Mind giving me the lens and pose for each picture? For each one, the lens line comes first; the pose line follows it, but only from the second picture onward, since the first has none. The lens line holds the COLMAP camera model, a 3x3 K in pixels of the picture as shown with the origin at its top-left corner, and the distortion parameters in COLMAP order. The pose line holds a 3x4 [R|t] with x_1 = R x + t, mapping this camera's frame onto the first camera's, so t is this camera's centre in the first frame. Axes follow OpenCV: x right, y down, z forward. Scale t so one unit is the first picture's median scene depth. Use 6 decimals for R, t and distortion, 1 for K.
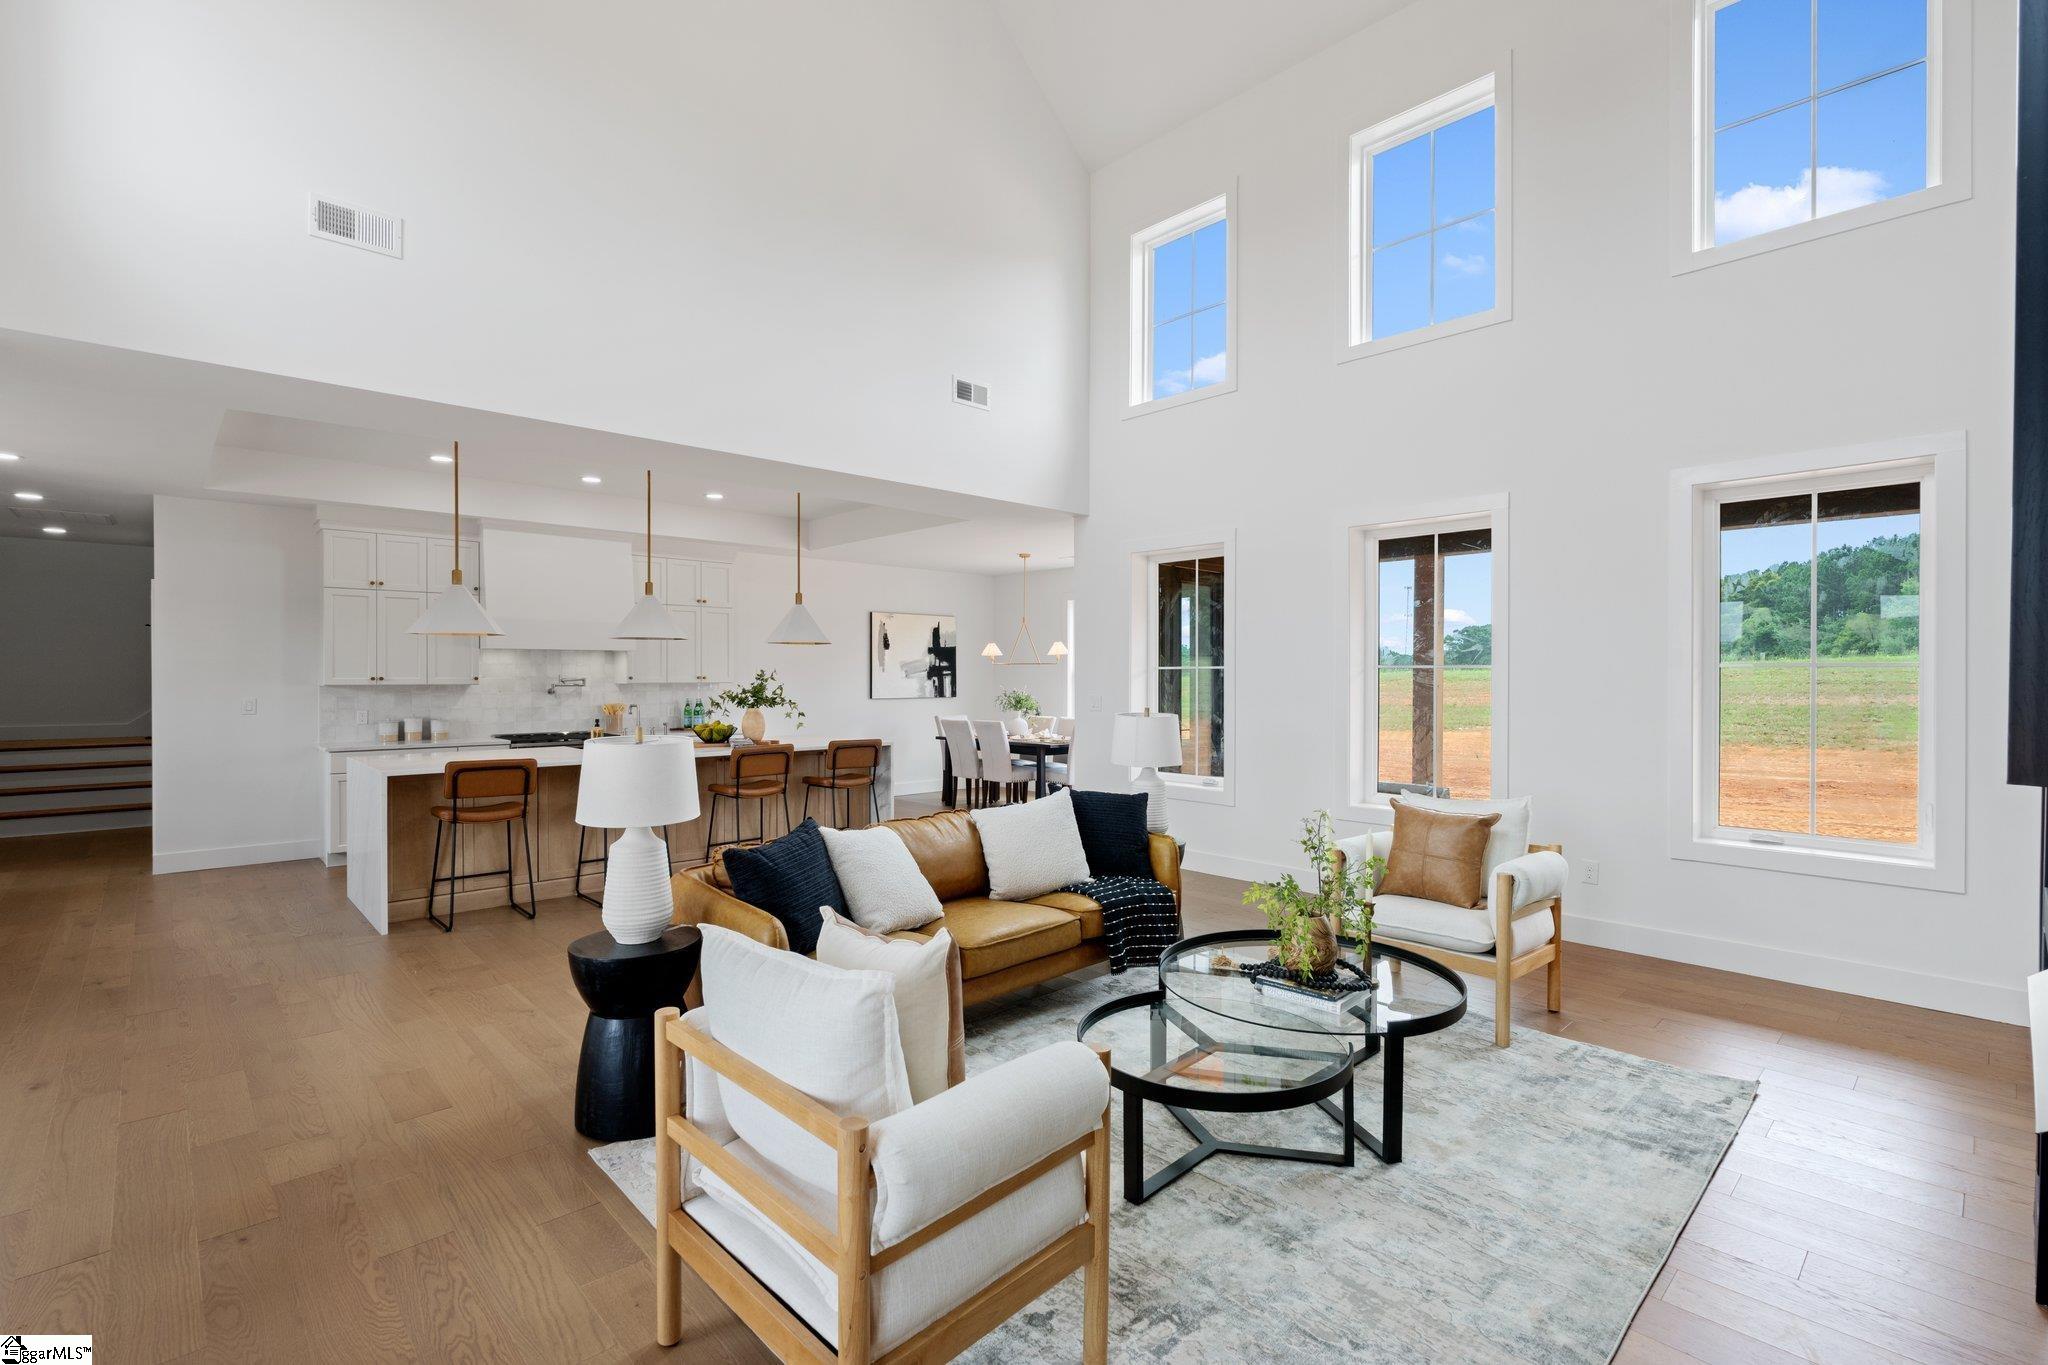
lens RADIAL K [[933.6, 0, 1024.8], [0, 933.6, 679.2], [0, 0, 1]] dist [0.002181, -0.000137]
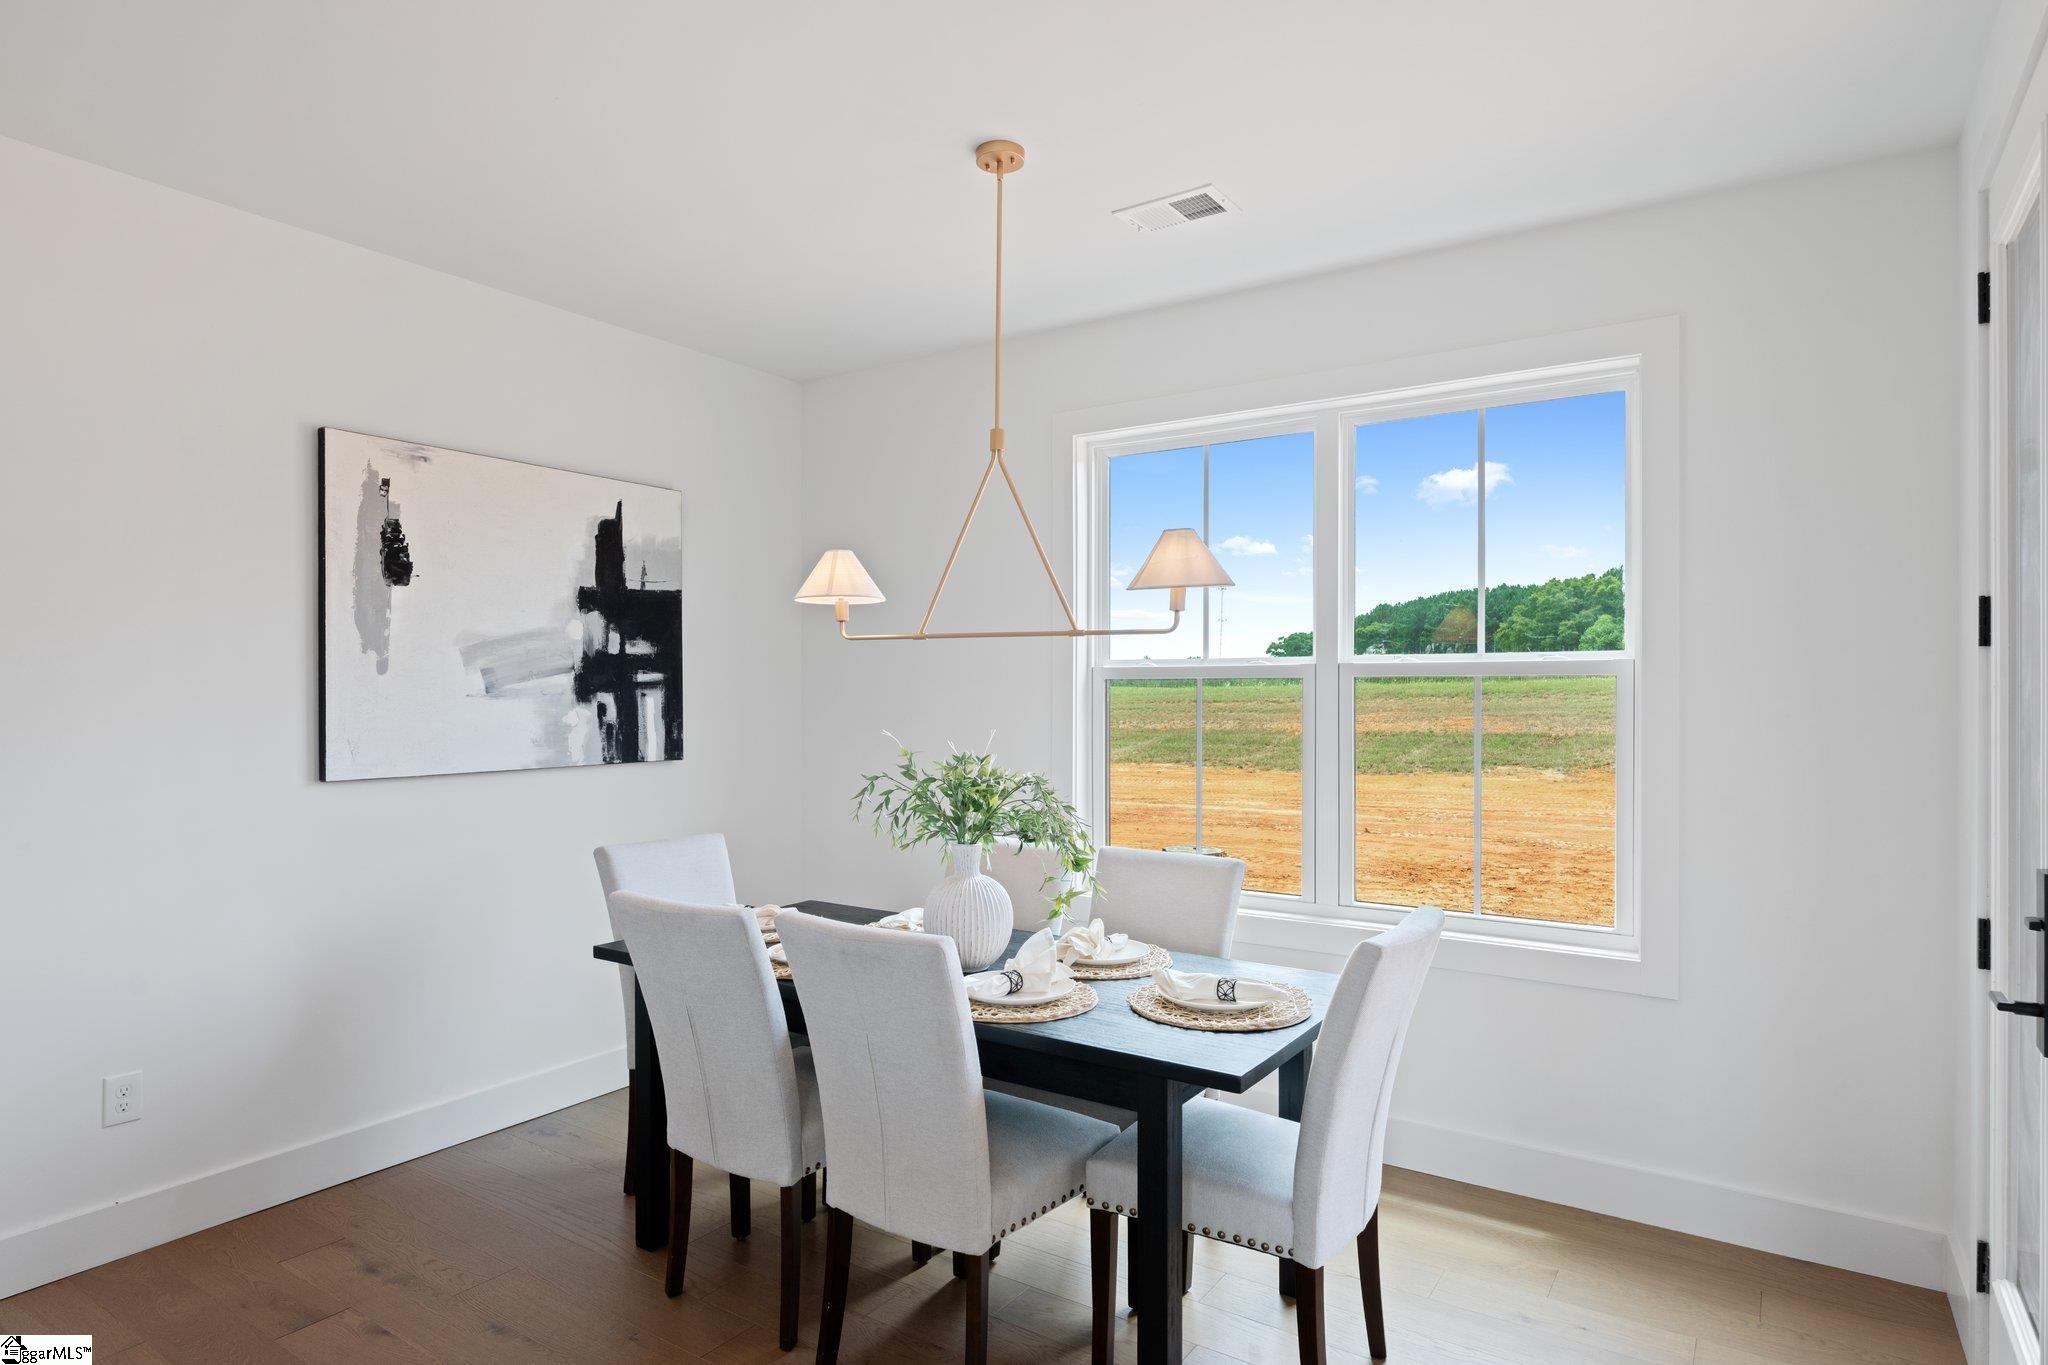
lens RADIAL K [[1164.0, 0, 1021.5], [0, 1164.0, 685.3], [0, 0, 1]] dist [-0.000336, -0.000107]
pose [[0.977309, -0.001087, 0.211817, -0.047558], [0.002940, 0.999960, -0.008435, -0.001339], [-0.211799, 0.008867, 0.977273, 0.629207]]
